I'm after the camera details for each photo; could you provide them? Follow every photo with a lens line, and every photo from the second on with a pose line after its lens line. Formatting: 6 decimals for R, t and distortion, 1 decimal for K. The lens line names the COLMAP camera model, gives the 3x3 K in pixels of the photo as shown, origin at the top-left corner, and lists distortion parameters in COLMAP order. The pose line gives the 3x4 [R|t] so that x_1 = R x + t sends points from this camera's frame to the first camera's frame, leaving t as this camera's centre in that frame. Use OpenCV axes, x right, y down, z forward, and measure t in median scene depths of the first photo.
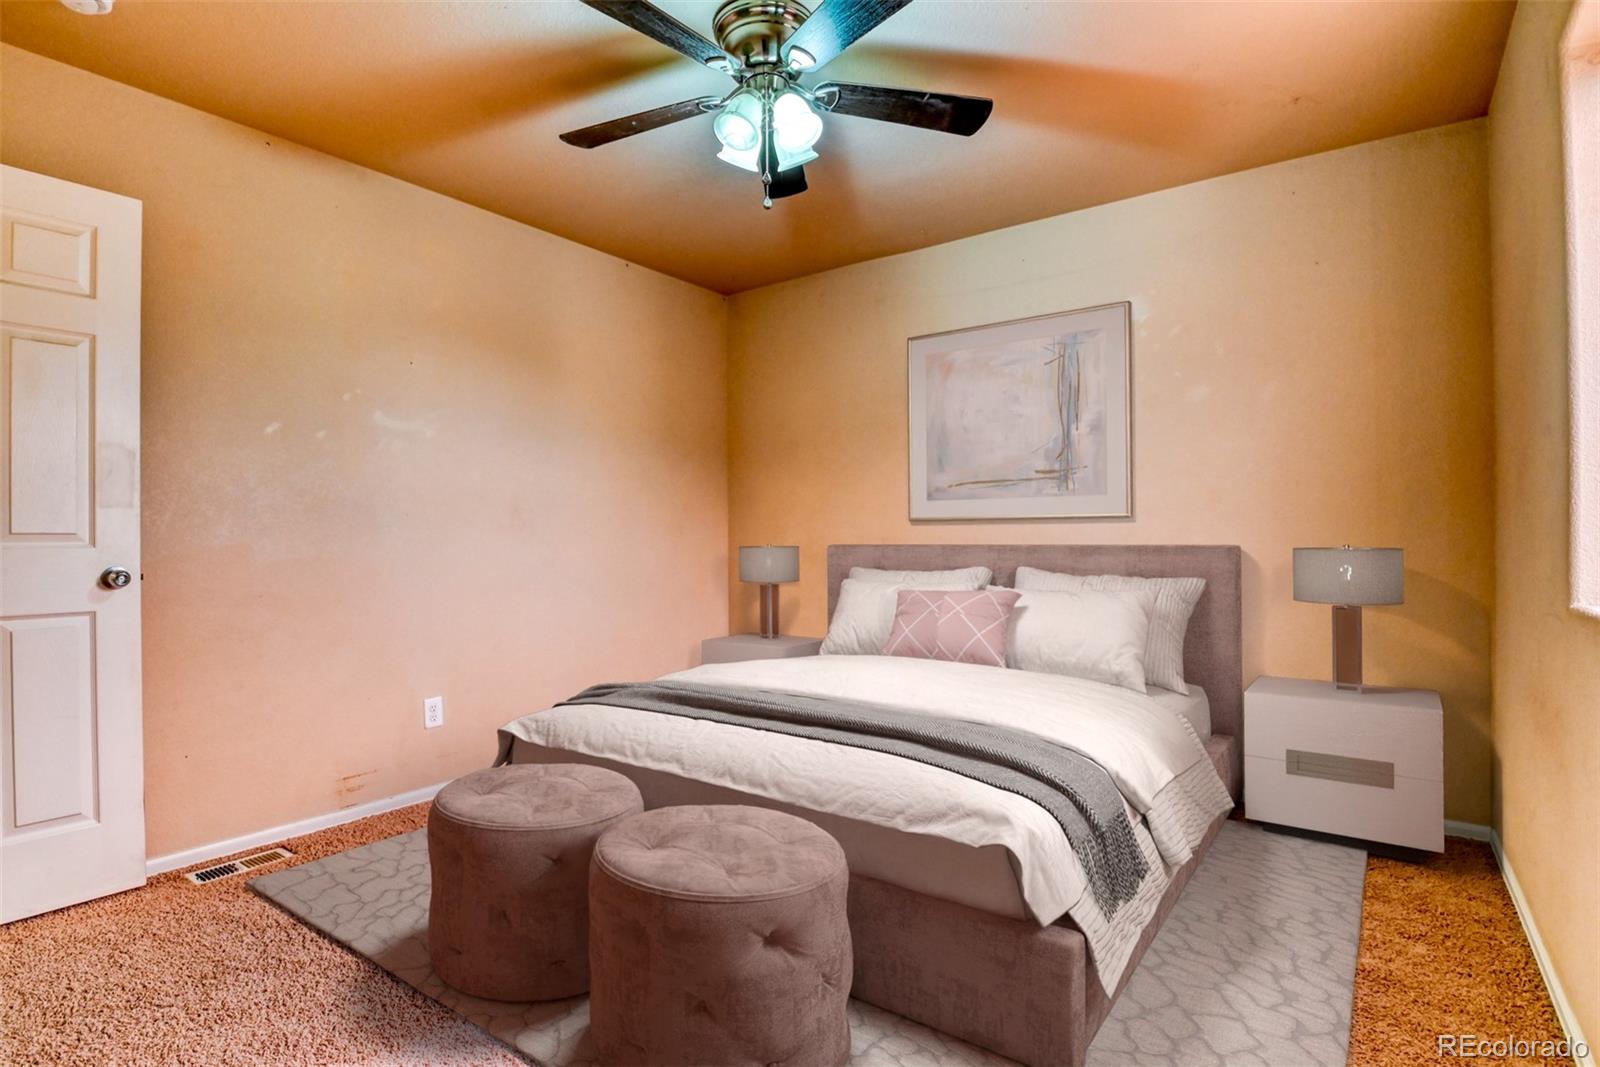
lens RADIAL K [[801.5, 0, 823.3], [0, 801.5, 536.1], [0, 0, 1]] dist [-0.013503, -0.000009]
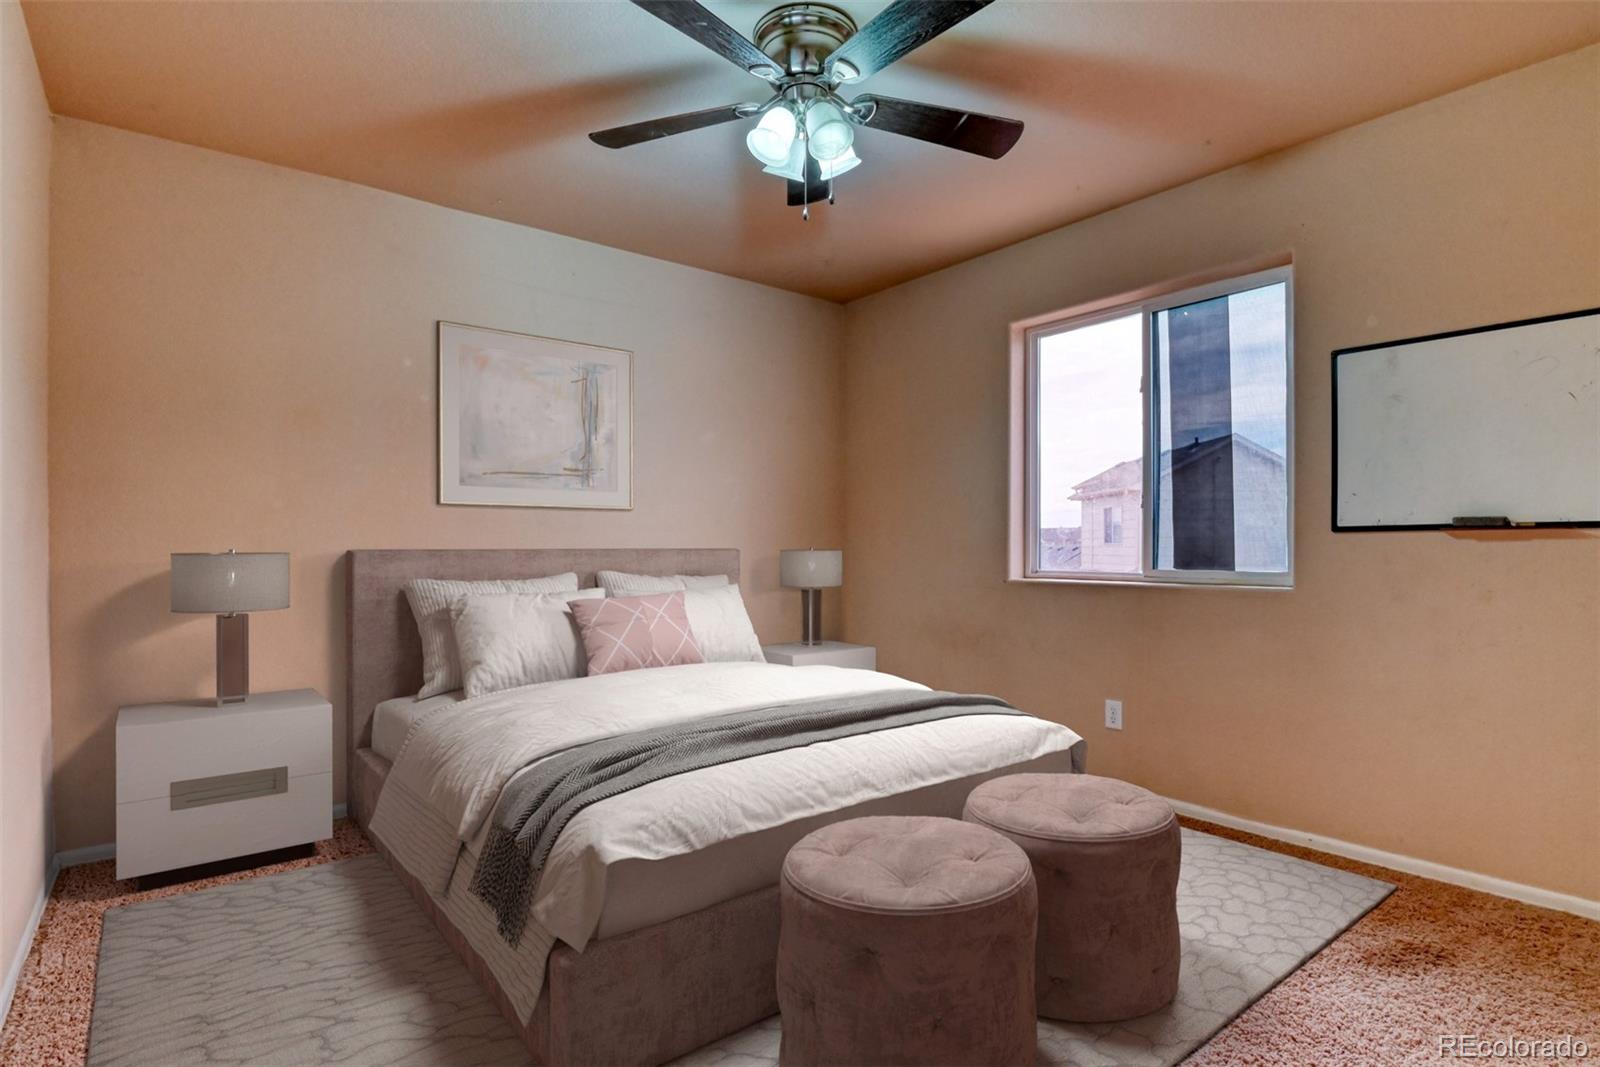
lens RADIAL K [[819.5, 0, 797.2], [0, 819.5, 525.4], [0, 0, 1]] dist [0.013709, -0.000024]
pose [[0.285765, 0.024071, 0.957997, -0.763372], [-0.005402, 0.999709, -0.023508, 0.005776], [-0.958284, 0.001542, 0.285812, 0.558576]]
